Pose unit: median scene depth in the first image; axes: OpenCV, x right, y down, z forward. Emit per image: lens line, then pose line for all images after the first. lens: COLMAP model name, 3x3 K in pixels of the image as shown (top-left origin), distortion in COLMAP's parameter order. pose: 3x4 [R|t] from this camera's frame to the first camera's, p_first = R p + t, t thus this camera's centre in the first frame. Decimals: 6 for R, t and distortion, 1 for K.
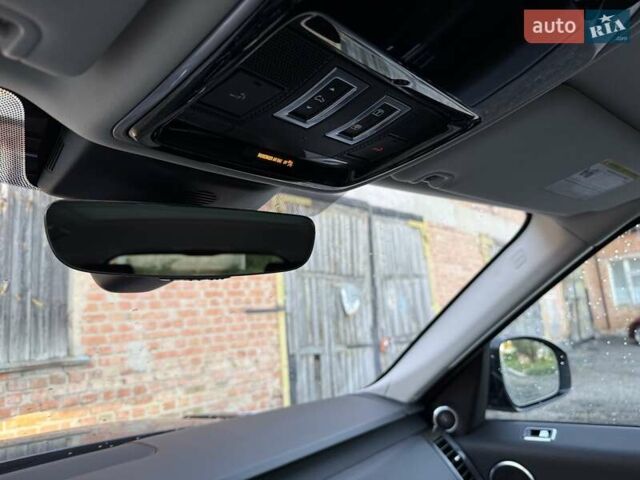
lens RADIAL K [[447.0, 0, 317.0], [0, 447.0, 238.5], [0, 0, 1]] dist [0.043553, -0.057366]
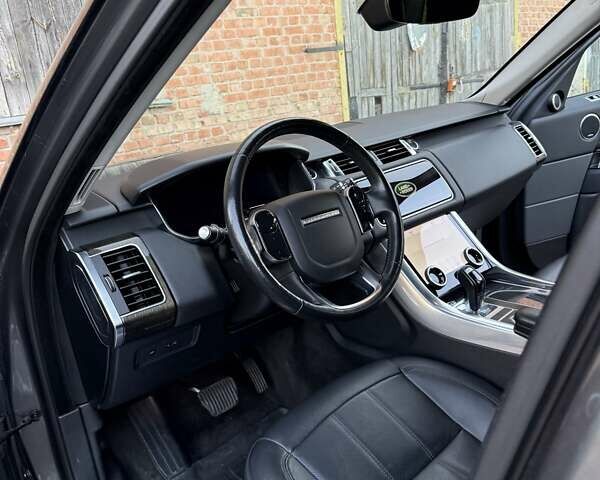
lens RADIAL K [[553.7, 0, 303.6], [0, 553.7, 241.1], [0, 0, 1]] dist [0.079743, -0.116710]
pose [[0.996167, -0.003932, -0.087387, -0.065894], [0.044442, 0.883209, 0.466869, -0.028515], [0.075345, -0.468963, 0.879998, -0.203874]]
